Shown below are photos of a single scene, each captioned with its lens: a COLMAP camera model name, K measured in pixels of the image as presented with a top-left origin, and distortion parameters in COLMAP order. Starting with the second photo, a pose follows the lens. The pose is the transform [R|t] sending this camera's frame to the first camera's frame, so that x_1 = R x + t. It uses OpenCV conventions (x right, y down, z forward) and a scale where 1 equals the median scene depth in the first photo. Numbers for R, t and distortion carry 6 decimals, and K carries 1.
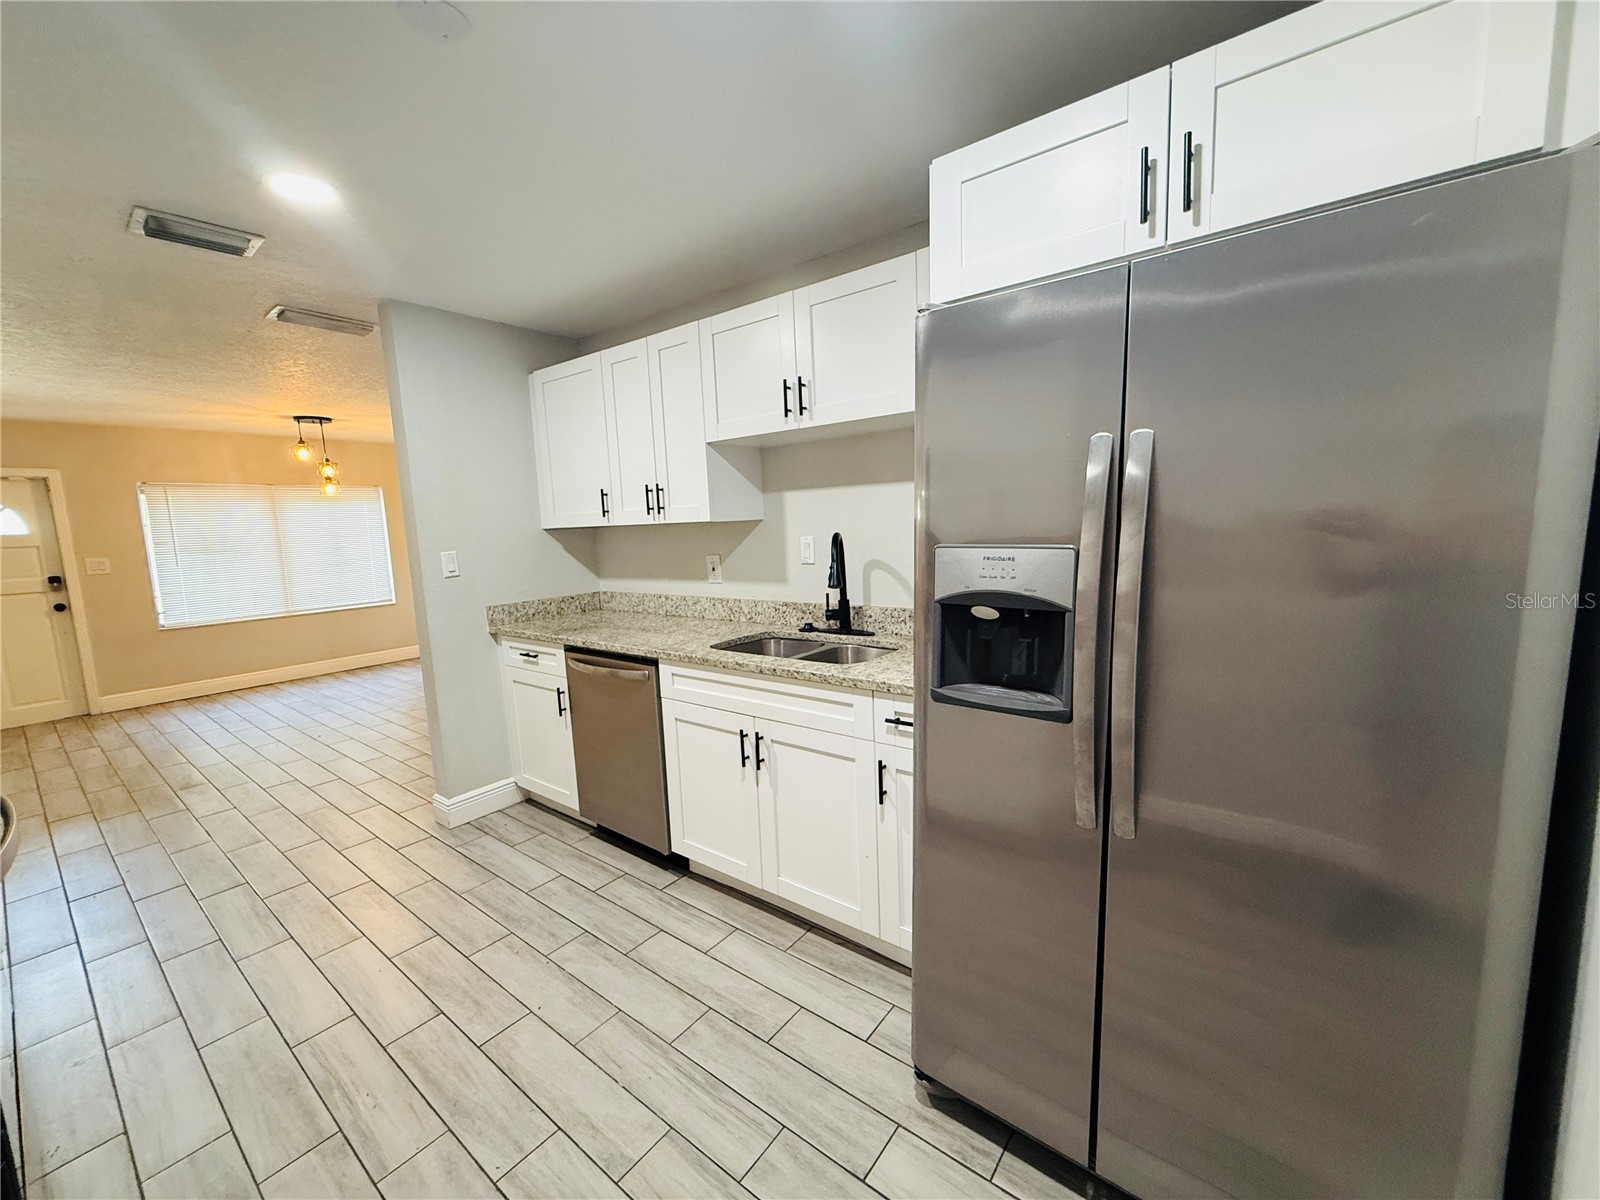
lens RADIAL K [[638.4, 0, 794.1], [0, 638.4, 601.1], [0, 0, 1]] dist [0.000751, 0.000140]
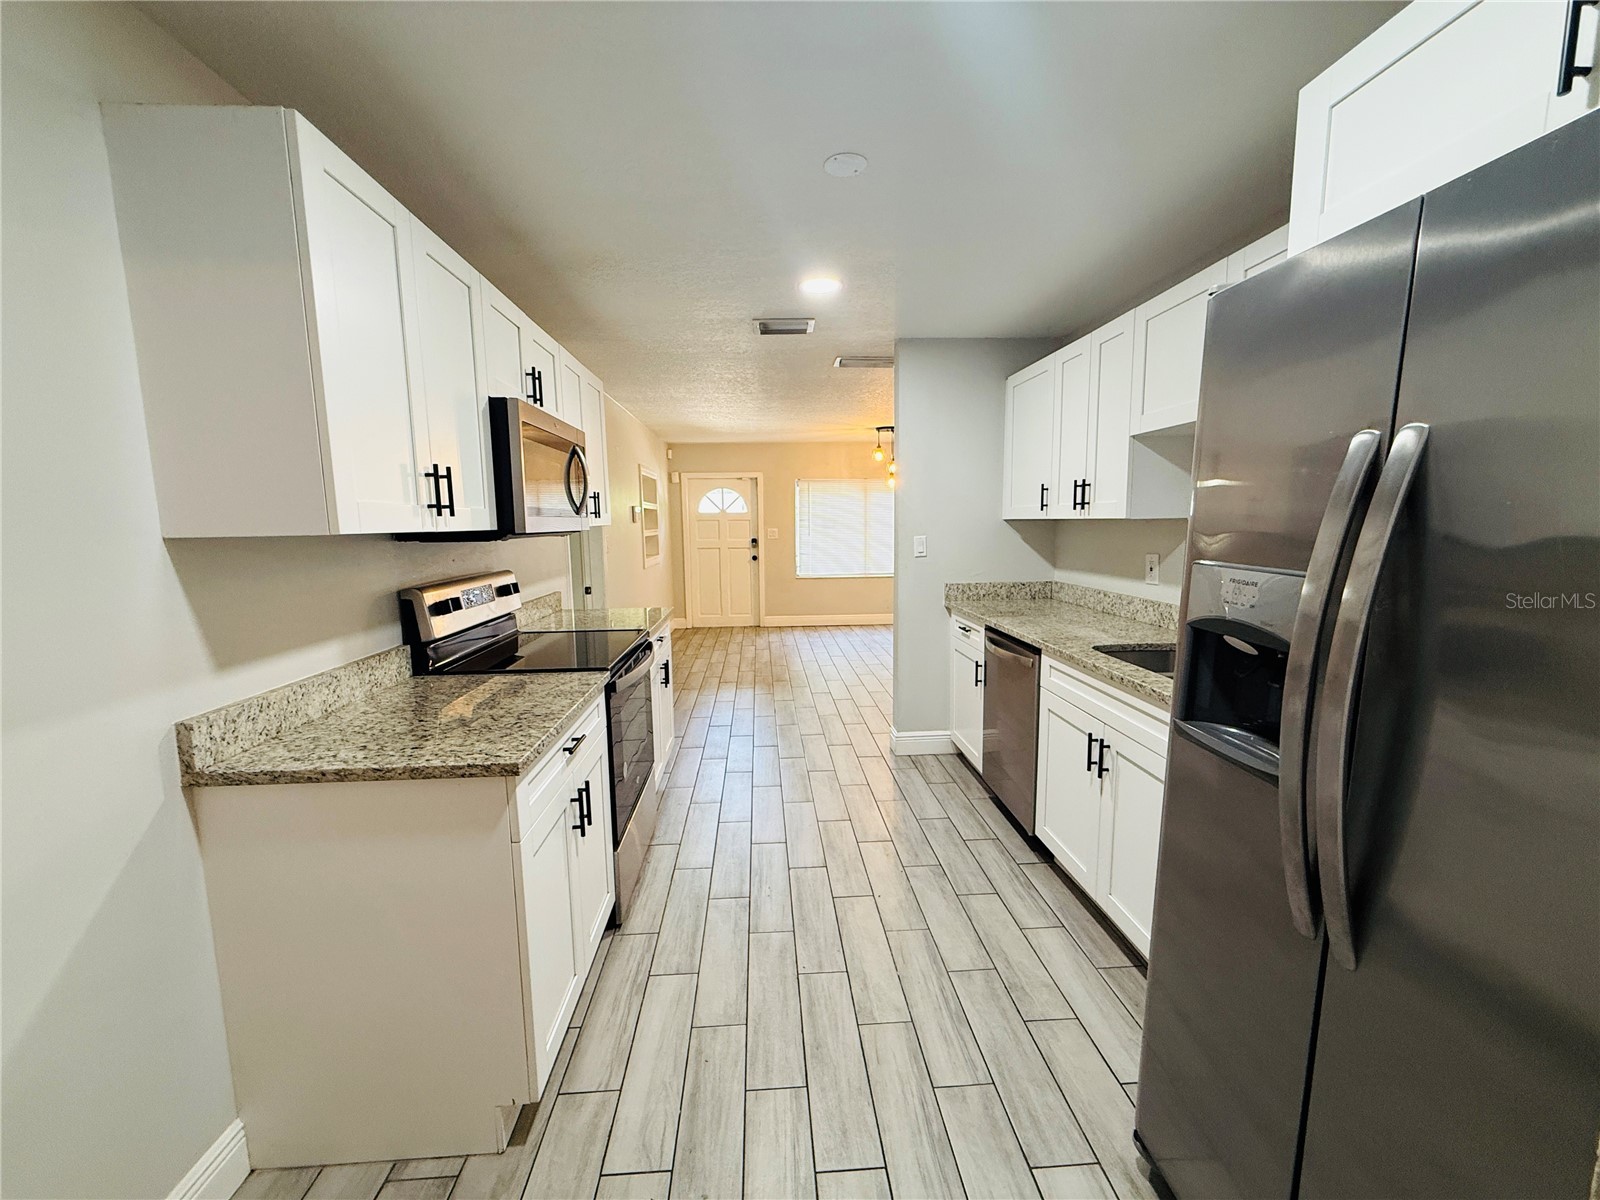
lens RADIAL K [[638.4, 0, 793.6], [0, 638.4, 600.3], [0, 0, 1]] dist [0.000751, 0.000140]
pose [[0.658853, 0.123888, -0.742000, 0.232845], [-0.106308, 0.991781, 0.071197, -0.016669], [0.744722, 0.031972, 0.666608, -0.002209]]
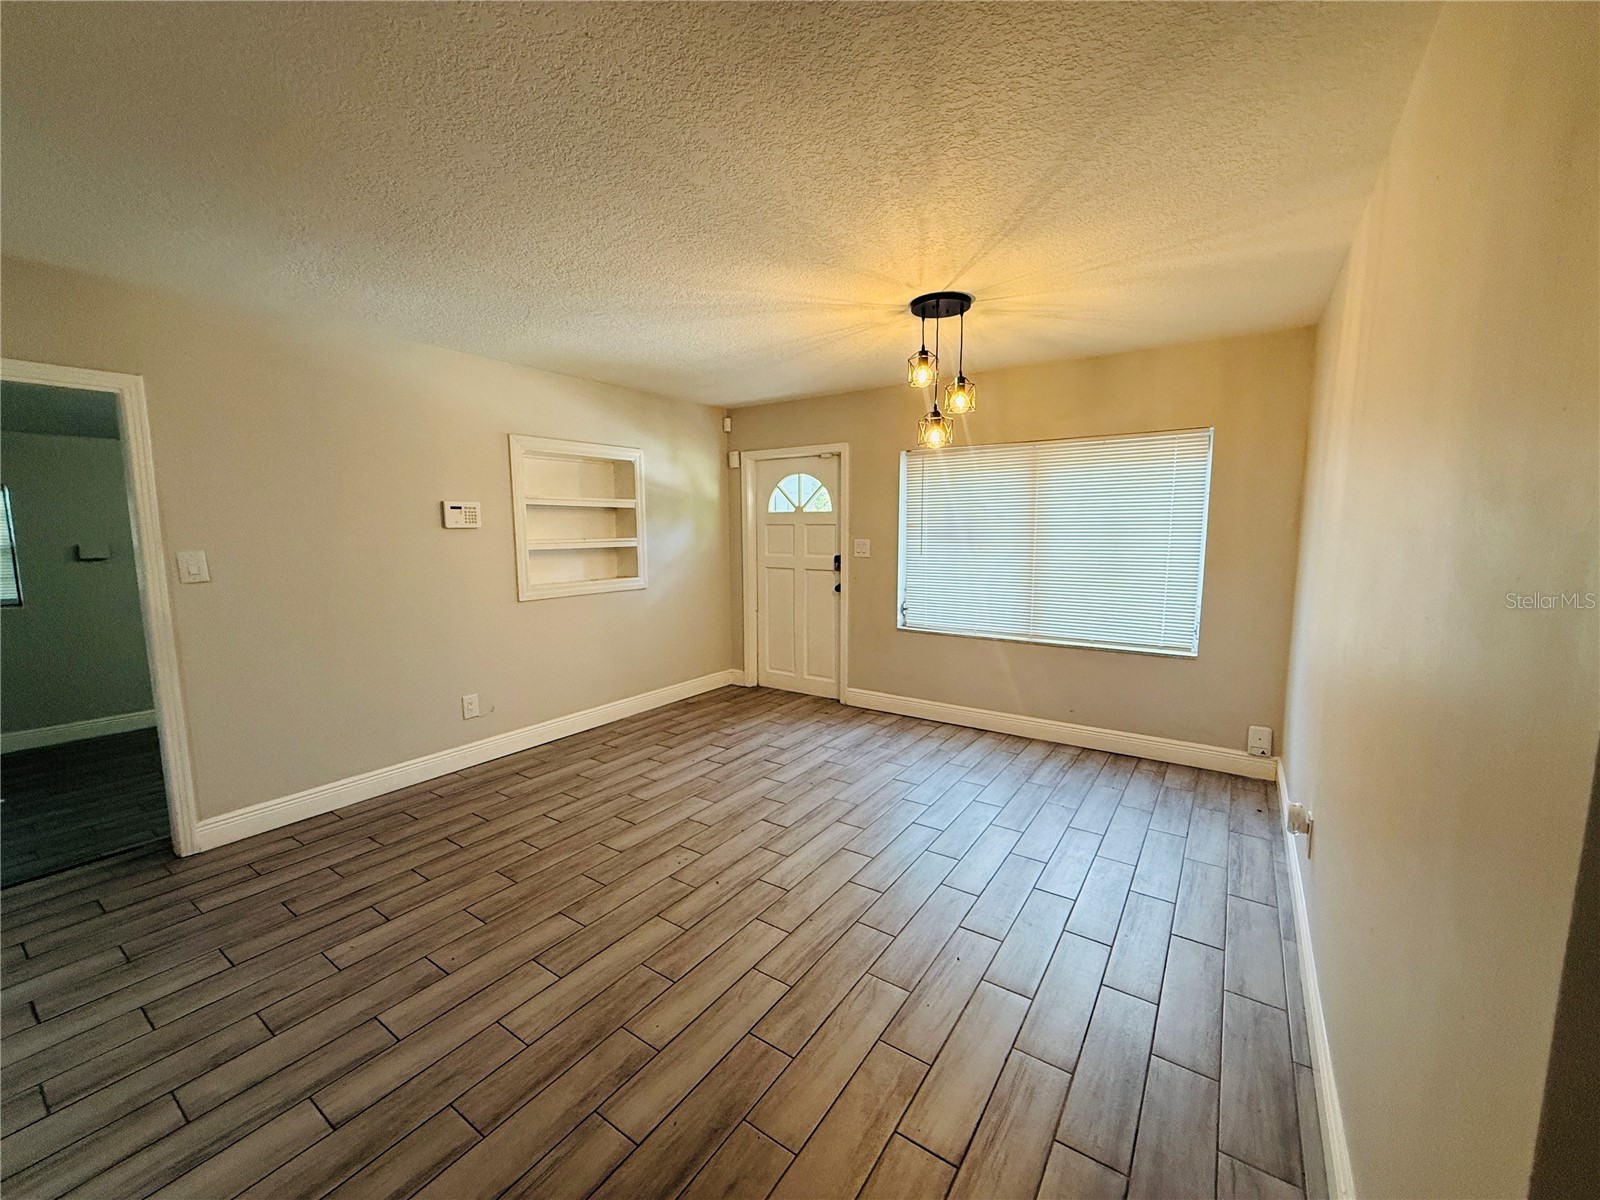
lens RADIAL K [[638.4, 0, 796.8], [0, 638.4, 601.6], [0, 0, 1]] dist [0.000751, 0.000140]
pose [[0.059243, 0.156969, -0.985825, -0.345368], [-0.123396, 0.981137, 0.148807, -0.188862], [0.990587, 0.112831, 0.077495, 1.540795]]
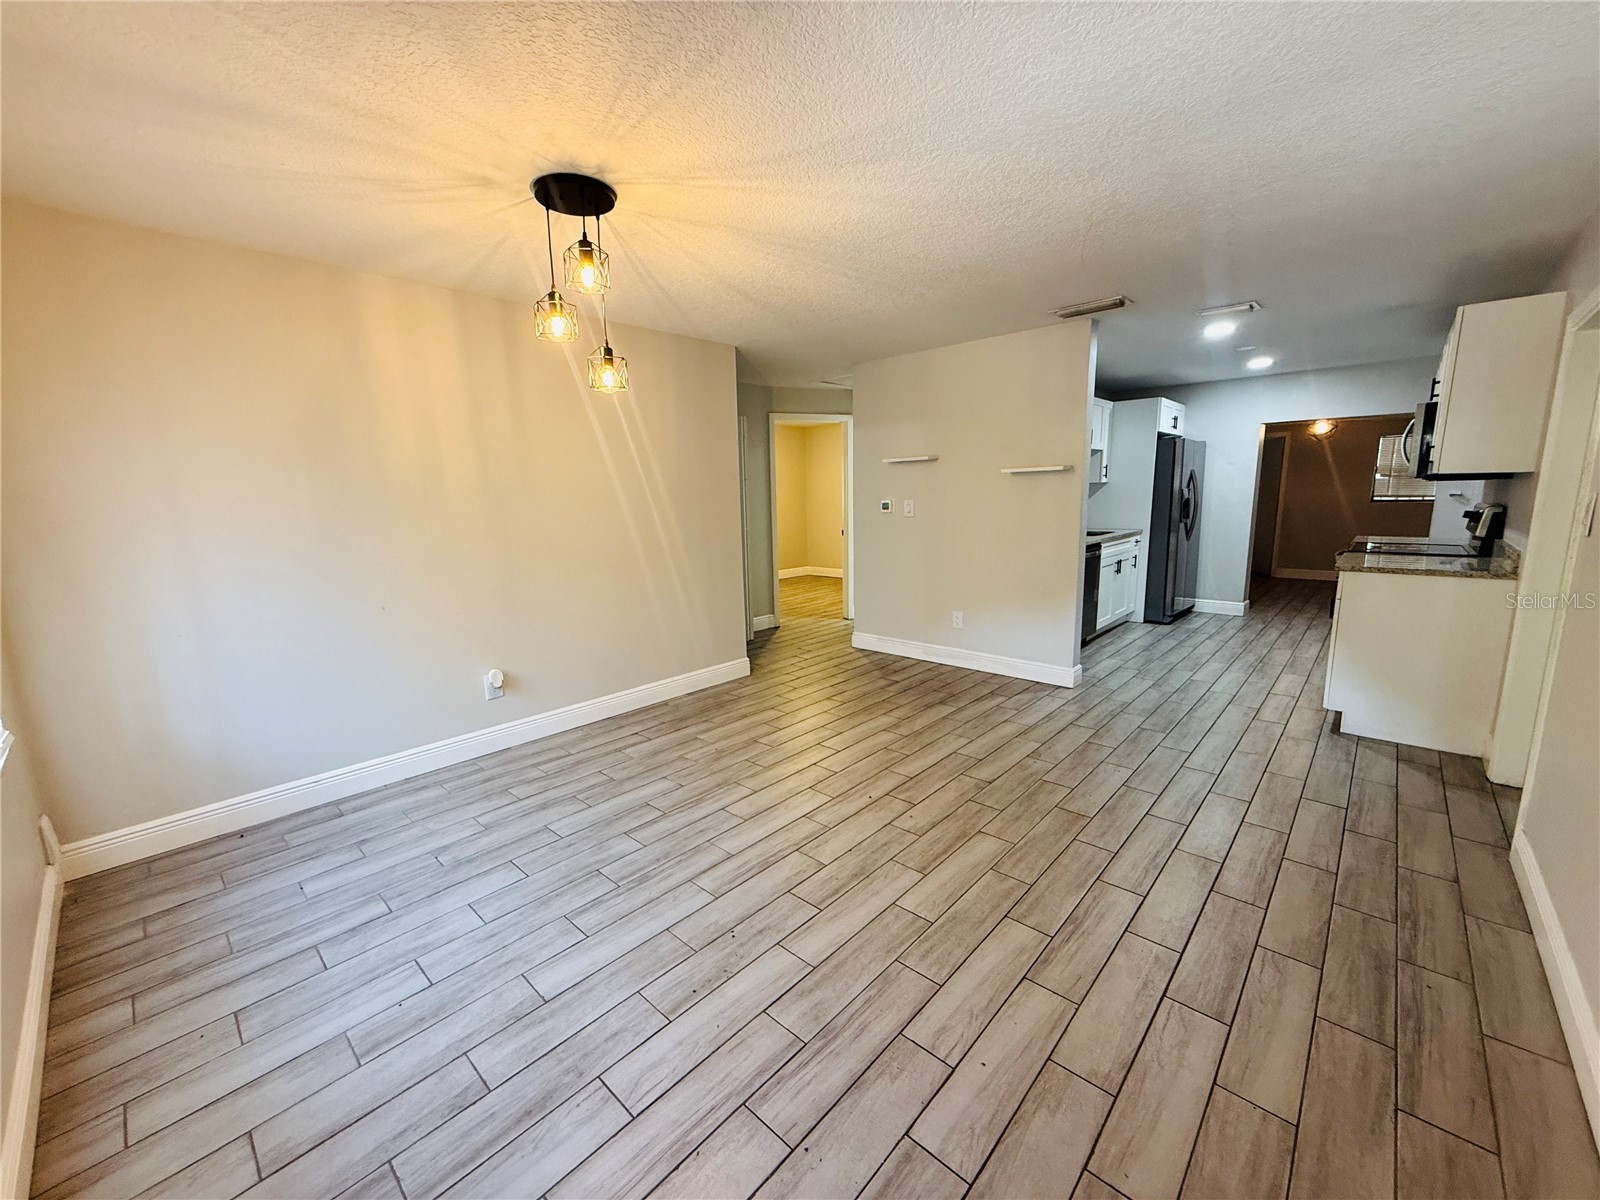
lens RADIAL K [[638.4, 0, 800.1], [0, 638.4, 601.2], [0, 0, 1]] dist [0.000751, 0.000140]
pose [[0.079617, -0.128369, 0.988525, -2.090639], [0.143486, 0.982822, 0.116071, -0.100532], [-0.986445, 0.132598, 0.096668, 1.515985]]
